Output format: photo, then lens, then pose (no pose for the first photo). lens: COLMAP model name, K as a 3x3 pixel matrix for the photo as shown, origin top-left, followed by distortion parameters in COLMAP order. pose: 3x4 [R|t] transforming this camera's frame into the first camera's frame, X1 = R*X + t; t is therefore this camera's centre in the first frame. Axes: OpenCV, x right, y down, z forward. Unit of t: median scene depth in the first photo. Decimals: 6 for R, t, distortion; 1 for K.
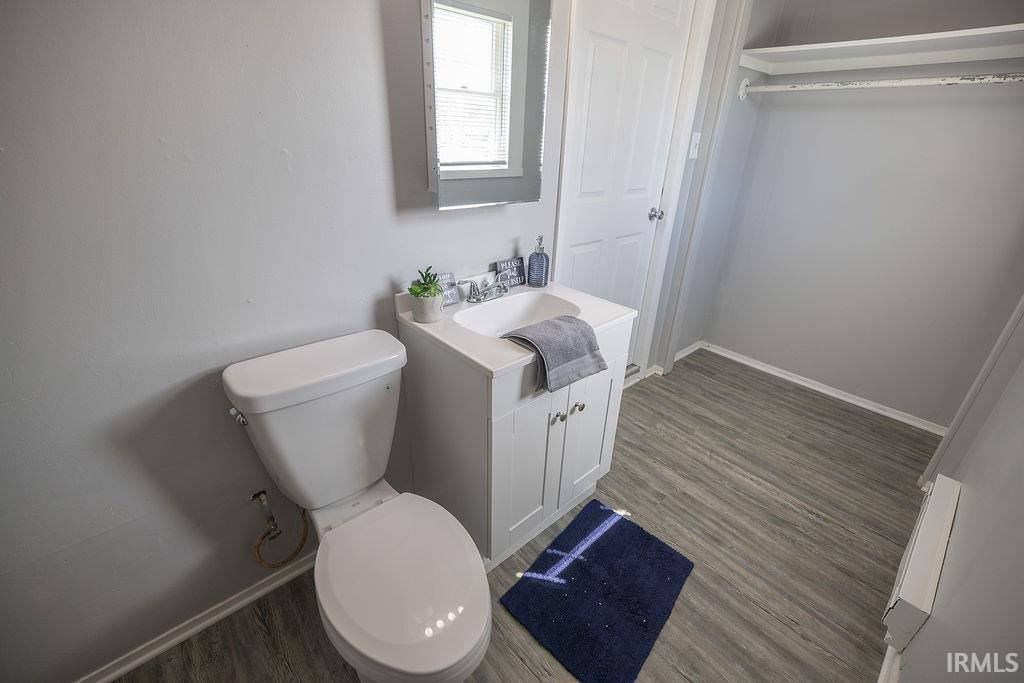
lens RADIAL K [[429.8, 0, 507.8], [0, 429.8, 341.5], [0, 0, 1]] dist [0.002289, -0.000771]
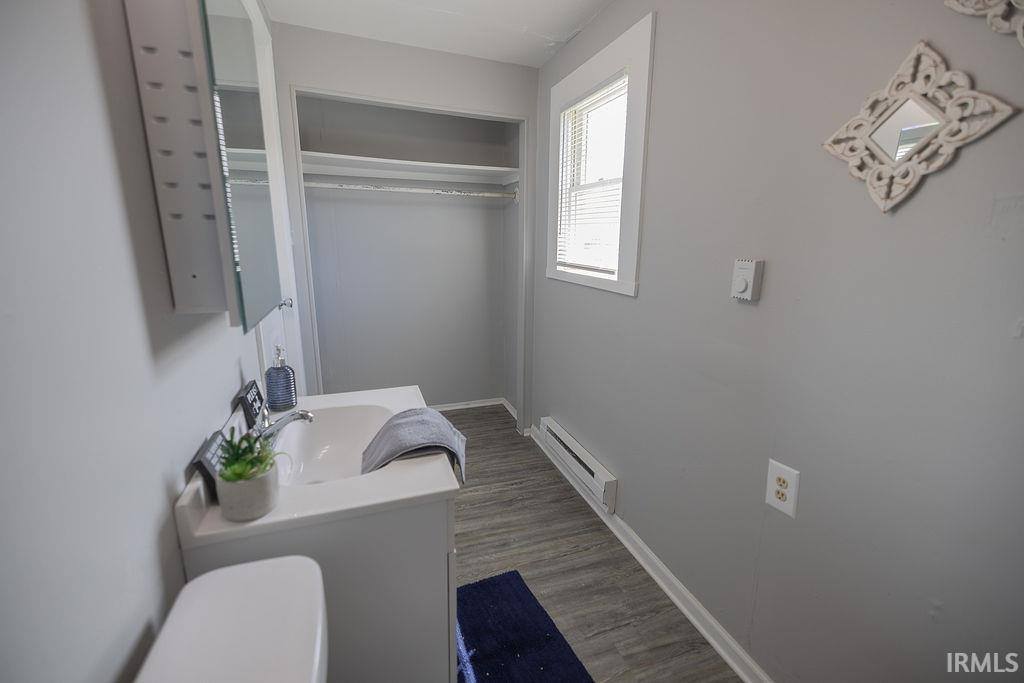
lens RADIAL K [[429.8, 0, 508.3], [0, 429.8, 339.2], [0, 0, 1]] dist [0.002289, -0.000771]
pose [[0.373240, -0.241473, 0.895758, -0.441948], [0.393436, 0.915608, 0.082889, -0.153530], [-0.840179, 0.321486, 0.436746, 0.293352]]
